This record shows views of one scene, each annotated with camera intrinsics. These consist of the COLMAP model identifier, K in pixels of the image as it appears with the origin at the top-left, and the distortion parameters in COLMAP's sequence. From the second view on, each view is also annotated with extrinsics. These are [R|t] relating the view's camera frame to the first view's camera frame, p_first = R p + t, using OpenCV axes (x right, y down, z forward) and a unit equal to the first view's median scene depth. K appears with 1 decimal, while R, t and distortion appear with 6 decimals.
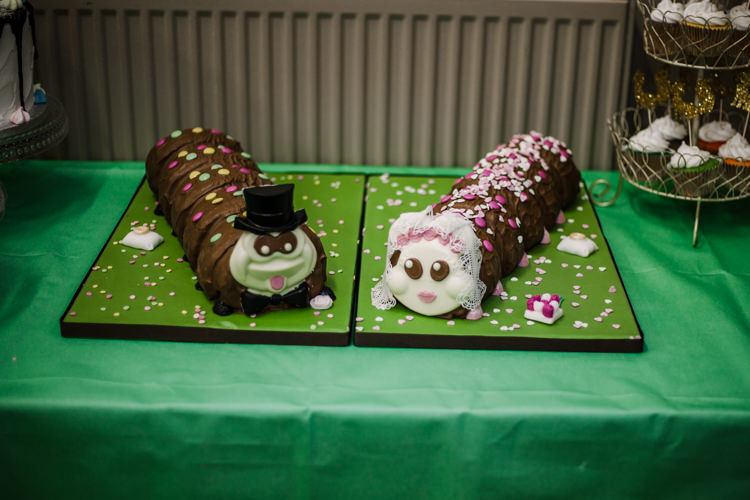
lens RADIAL K [[1177.9, 0, 375.2], [0, 1177.9, 249.9], [0, 0, 1]] dist [-0.185919, 0.000000]
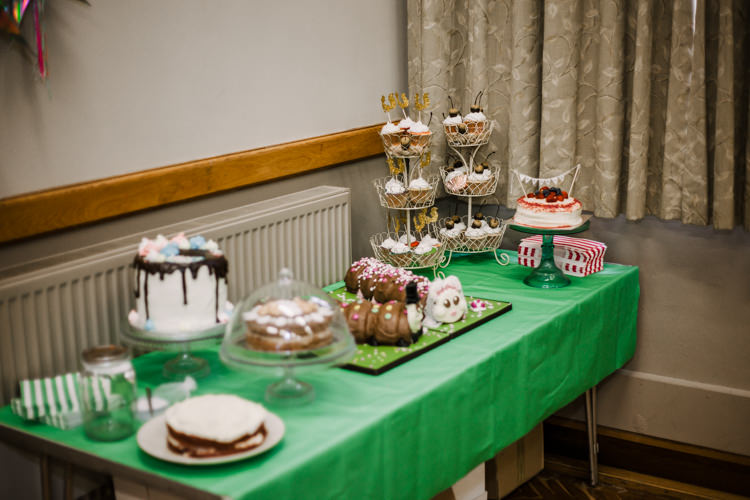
lens RADIAL K [[1177.9, 0, 375.0], [0, 1177.9, 250.4], [0, 0, 1]] dist [-0.185919, 0.000000]
pose [[0.542856, -0.215545, 0.811695, -1.880179], [0.373149, 0.927766, -0.003192, -0.125382], [-0.752375, 0.304616, 0.584073, -0.258437]]
